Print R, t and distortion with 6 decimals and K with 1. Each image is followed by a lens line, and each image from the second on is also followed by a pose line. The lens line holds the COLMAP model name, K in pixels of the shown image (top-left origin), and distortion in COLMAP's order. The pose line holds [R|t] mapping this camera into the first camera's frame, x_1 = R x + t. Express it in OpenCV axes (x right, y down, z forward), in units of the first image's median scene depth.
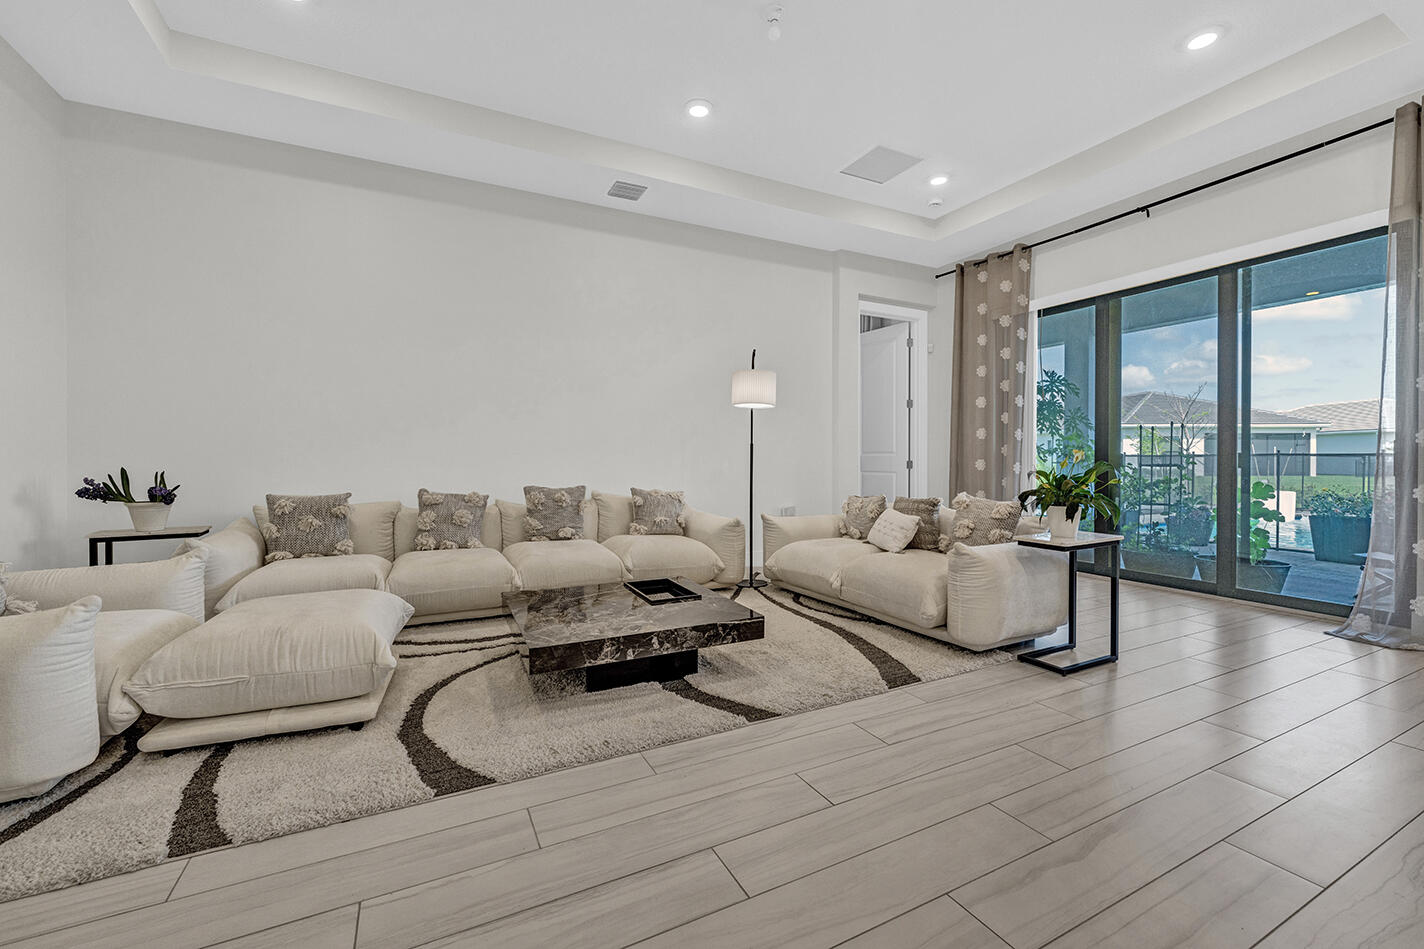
lens RADIAL K [[589.0, 0, 710.7], [0, 589.0, 462.9], [0, 0, 1]] dist [0.000426, -0.000050]
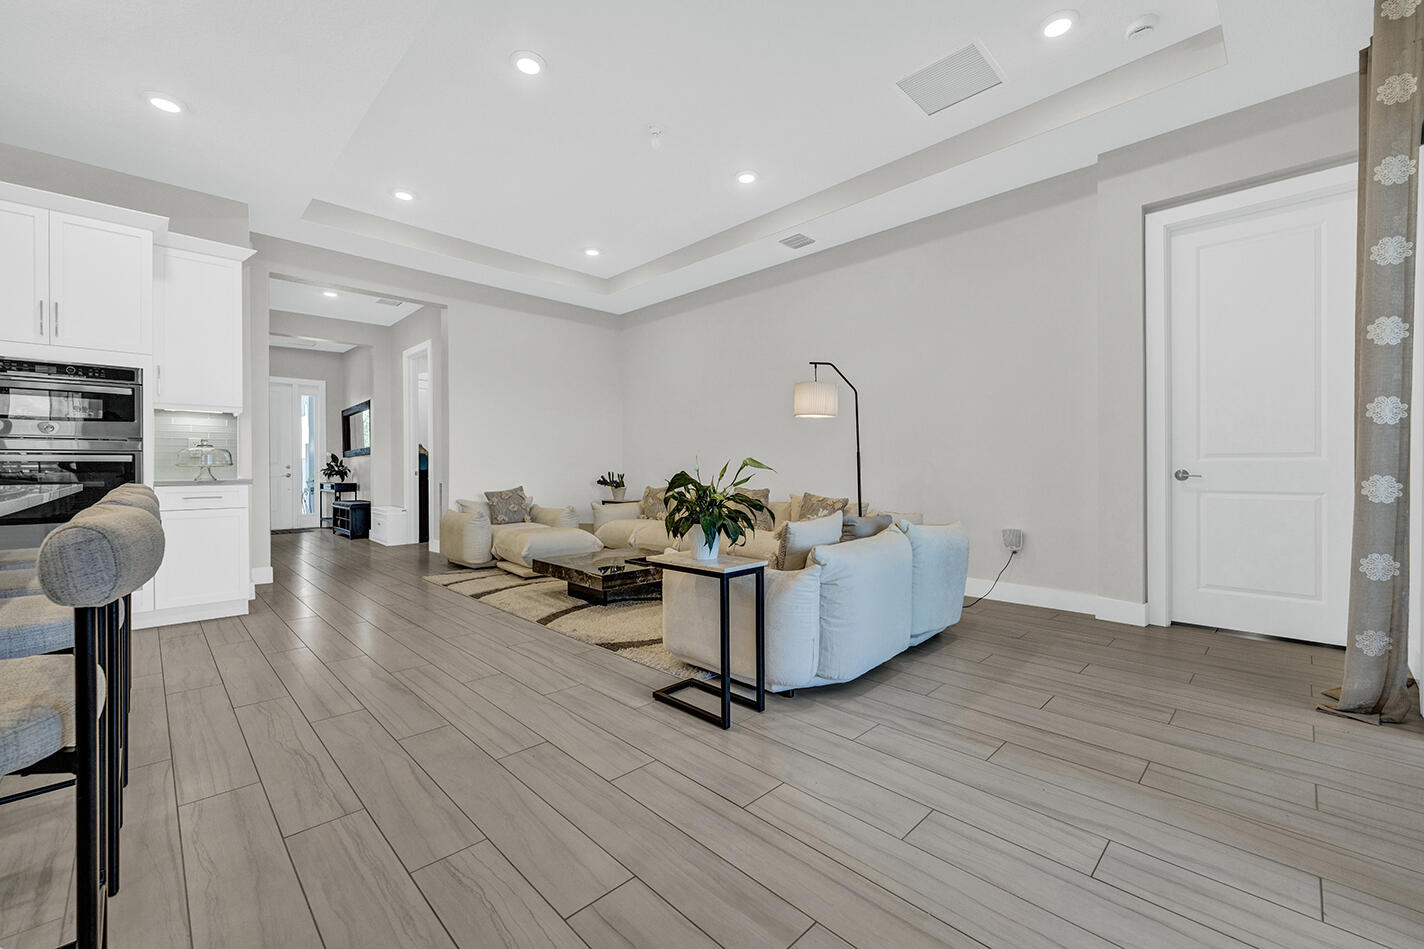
lens RADIAL K [[576.6, 0, 716.2], [0, 576.6, 469.5], [0, 0, 1]] dist [0.000104, -0.000082]
pose [[0.311581, 0.003403, -0.950214, 1.052576], [-0.005814, 0.999982, 0.001674, -0.005027], [0.950202, 0.005002, 0.311595, 0.562227]]
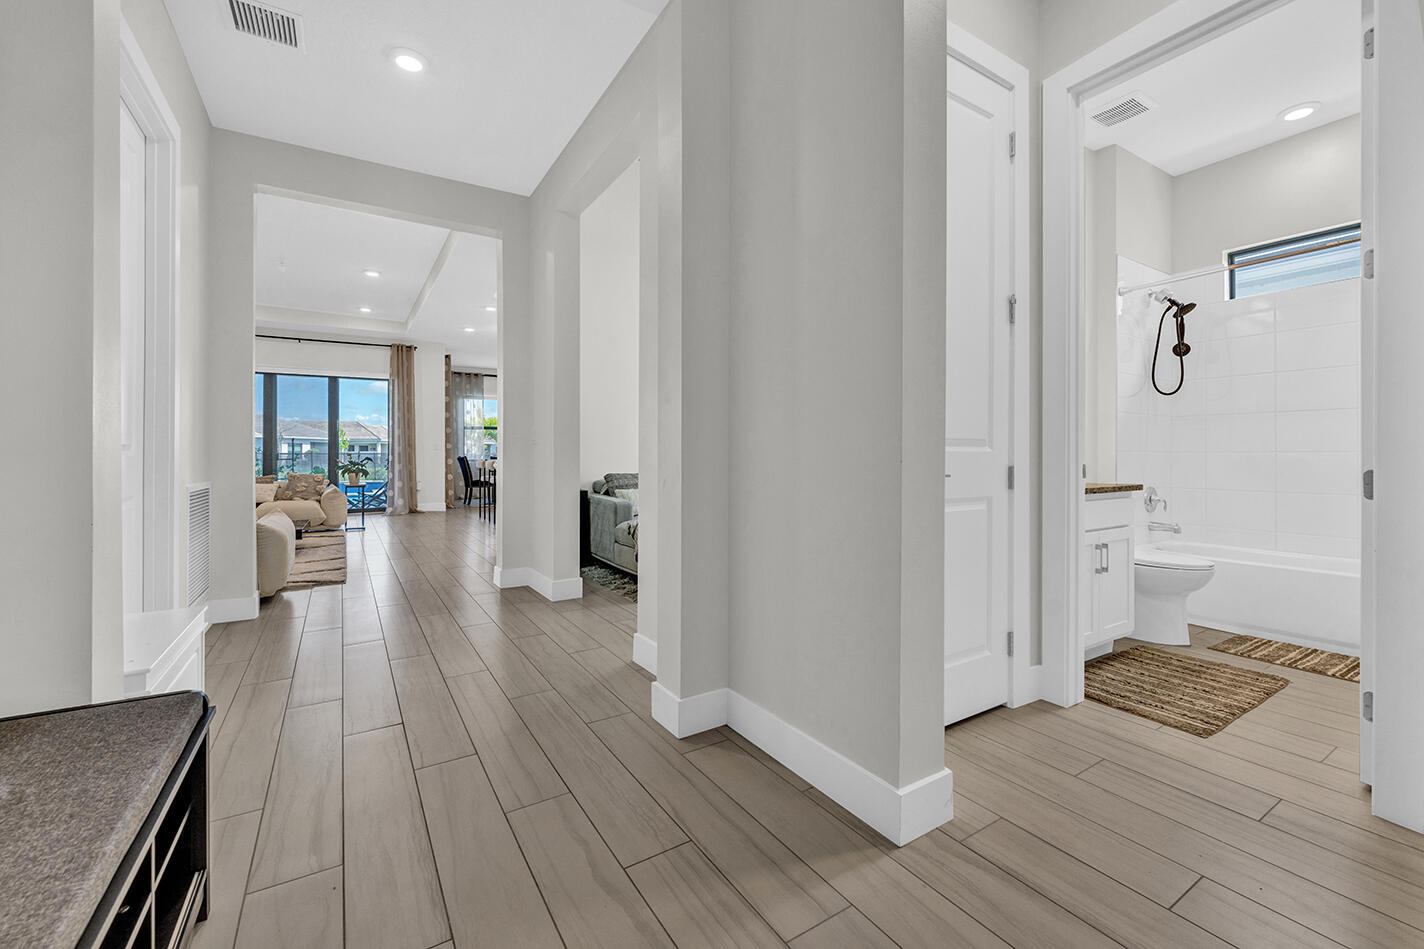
lens RADIAL K [[588.7, 0, 717.6], [0, 588.7, 451.0], [0, 0, 1]] dist [0.000735, -0.000098]
pose [[-0.103613, 0.004982, 0.994605, -1.773508], [0.009844, 0.999944, -0.003983, -0.002454], [-0.994569, 0.009378, -0.103657, -0.323339]]
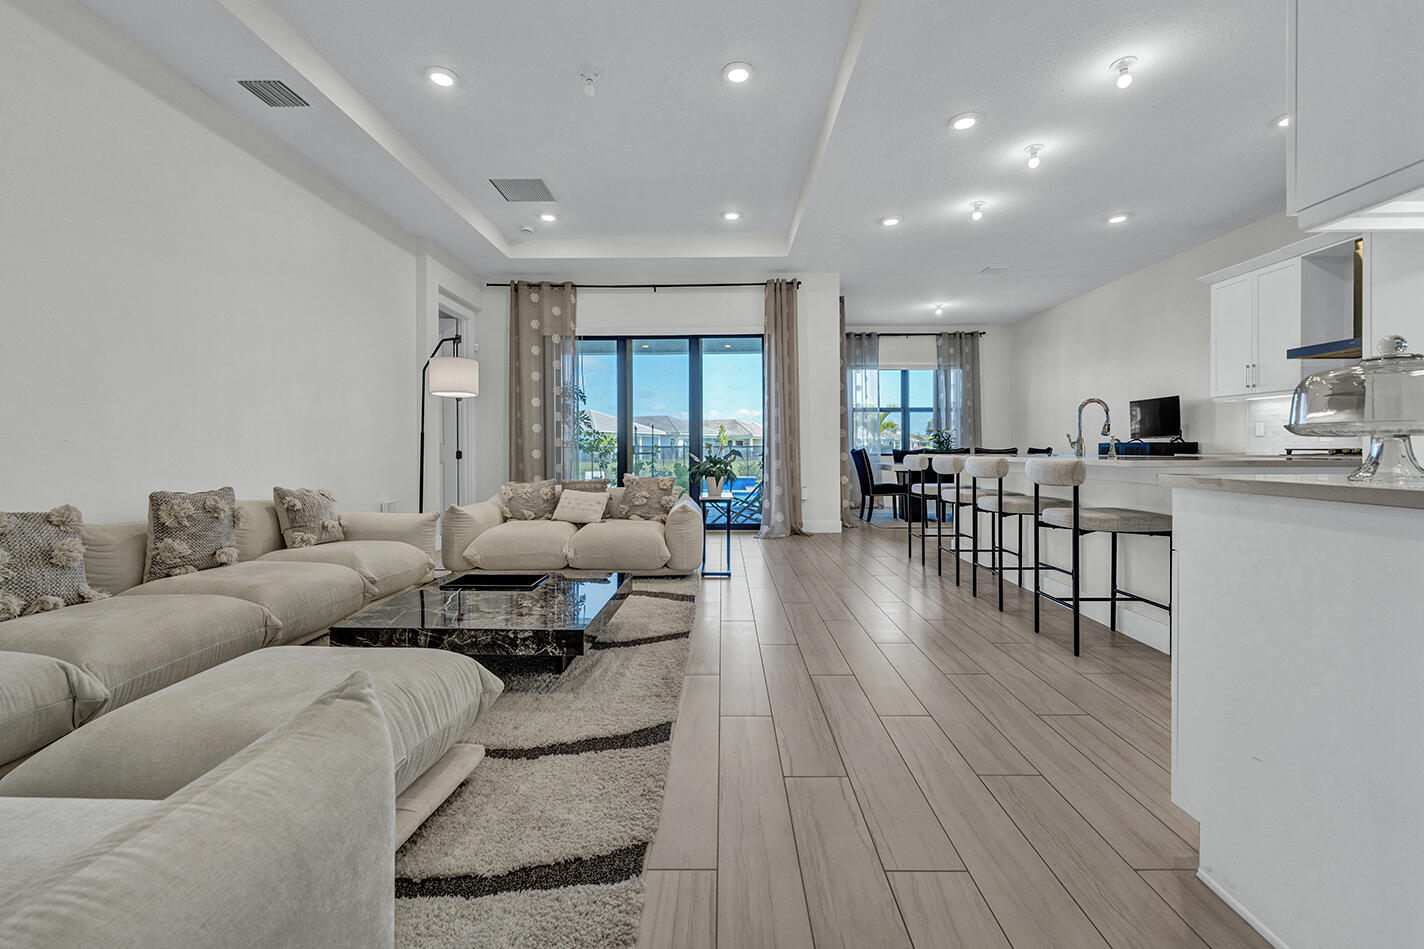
lens RADIAL K [[588.7, 0, 717.6], [0, 588.7, 451.0], [0, 0, 1]] dist [0.000735, -0.000098]
pose [[0.457379, -0.004233, 0.889262, -0.642675], [0.010449, 0.999945, -0.000614, 0.002233], [-0.889211, 0.009572, 0.457398, 0.179050]]
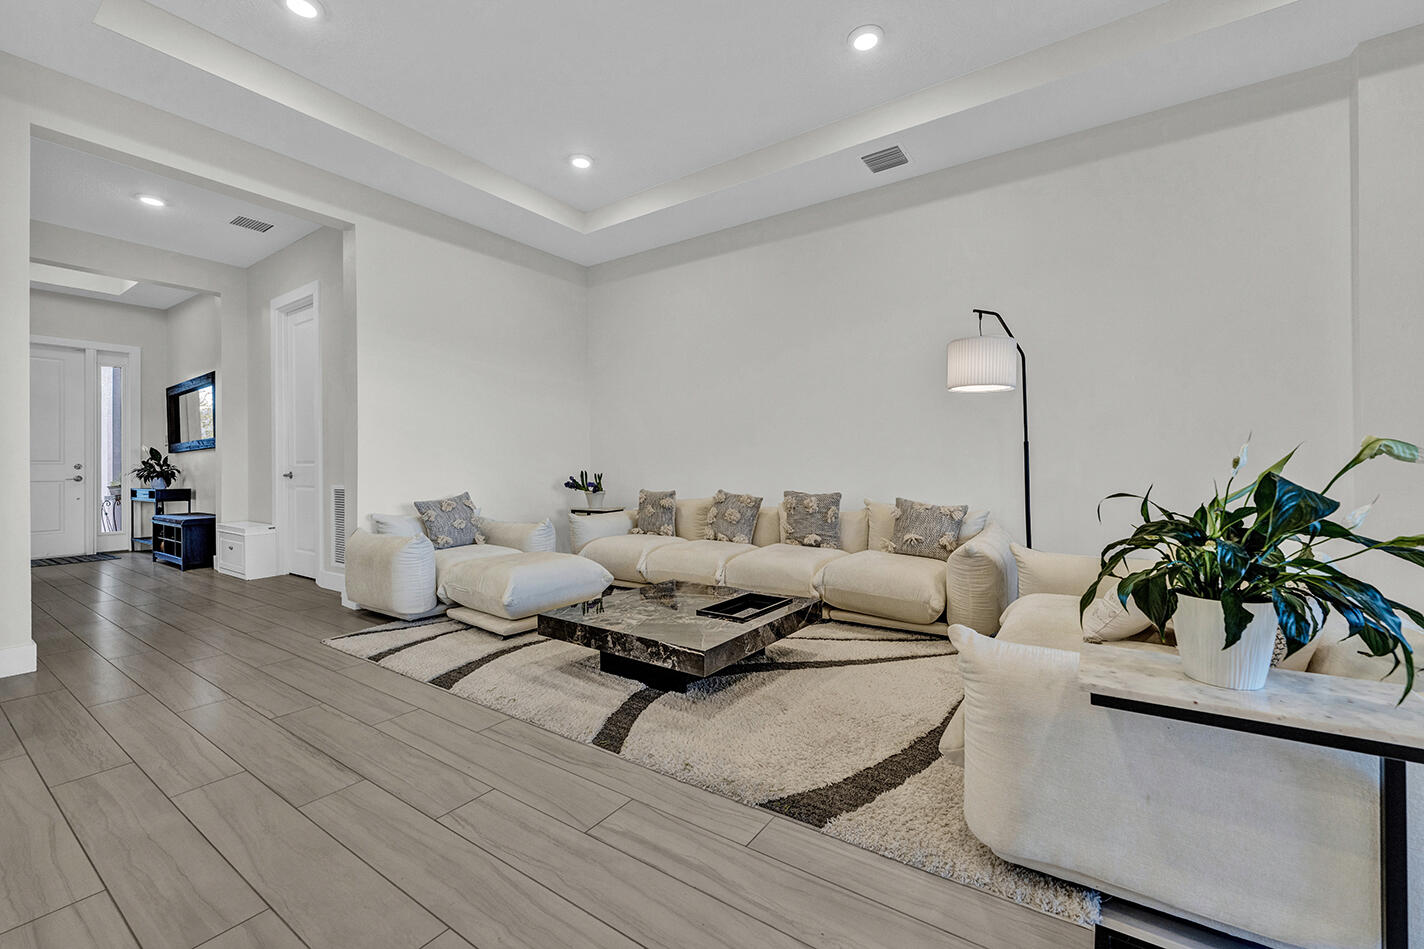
lens RADIAL K [[581.1, 0, 714.6], [0, 581.1, 462.9], [0, 0, 1]] dist [-0.000278, -0.000137]
pose [[0.483595, -0.004343, -0.875281, 0.569155], [-0.000550, 0.999986, -0.005266, -0.004744], [0.875292, 0.003028, 0.483586, 0.414599]]
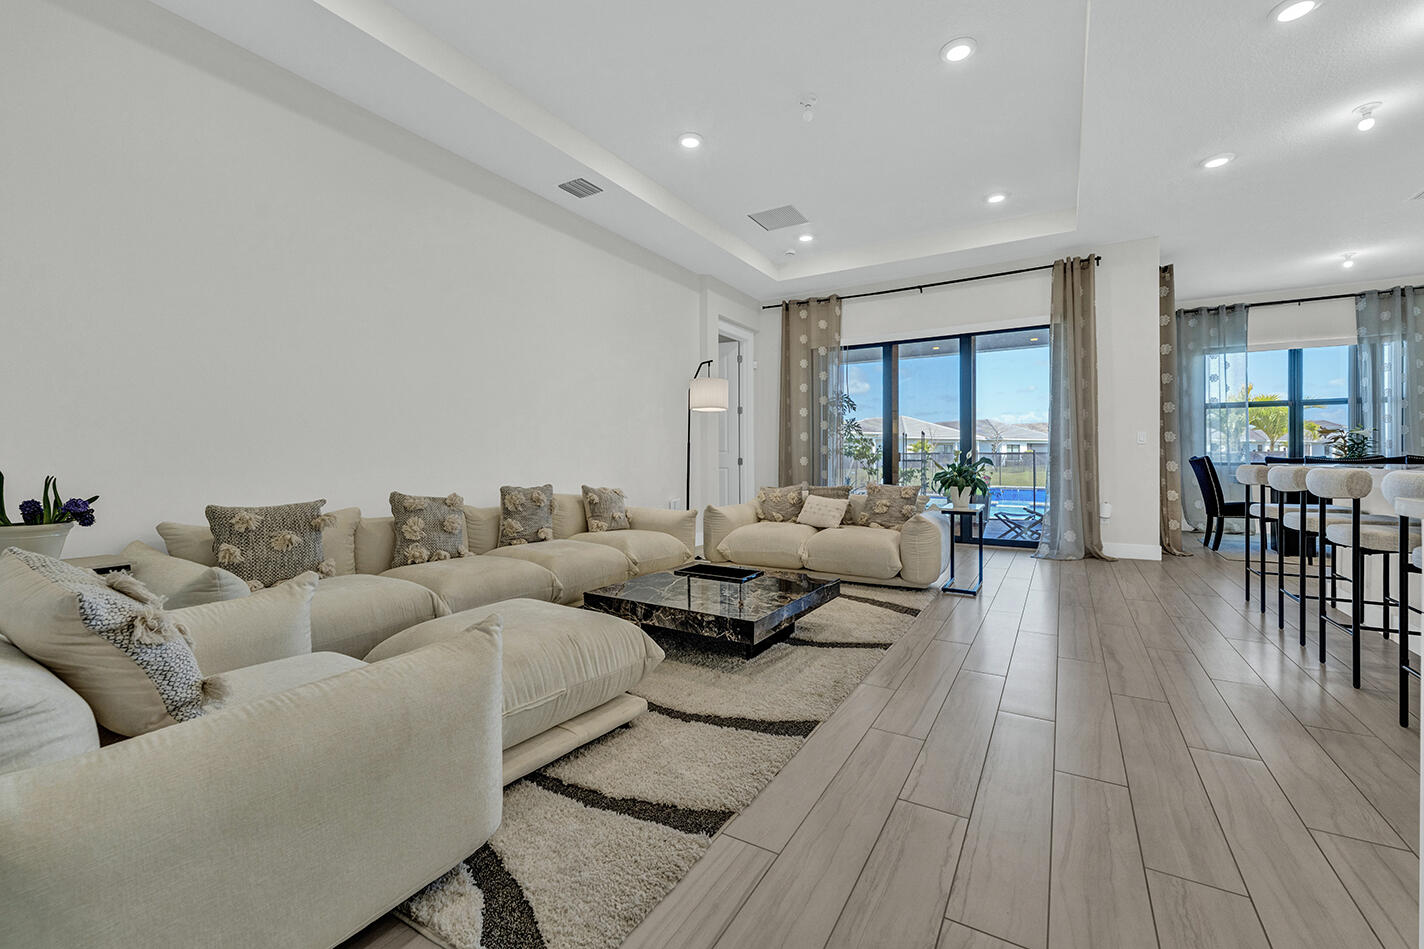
lens RADIAL K [[585.1, 0, 719.5], [0, 585.1, 459.8], [0, 0, 1]] dist [0.000035, -0.000214]
pose [[0.840864, -0.004775, 0.541226, -0.560661], [0.006663, 0.999977, -0.001530, 0.001804], [-0.541206, 0.004893, 0.840876, 0.046165]]
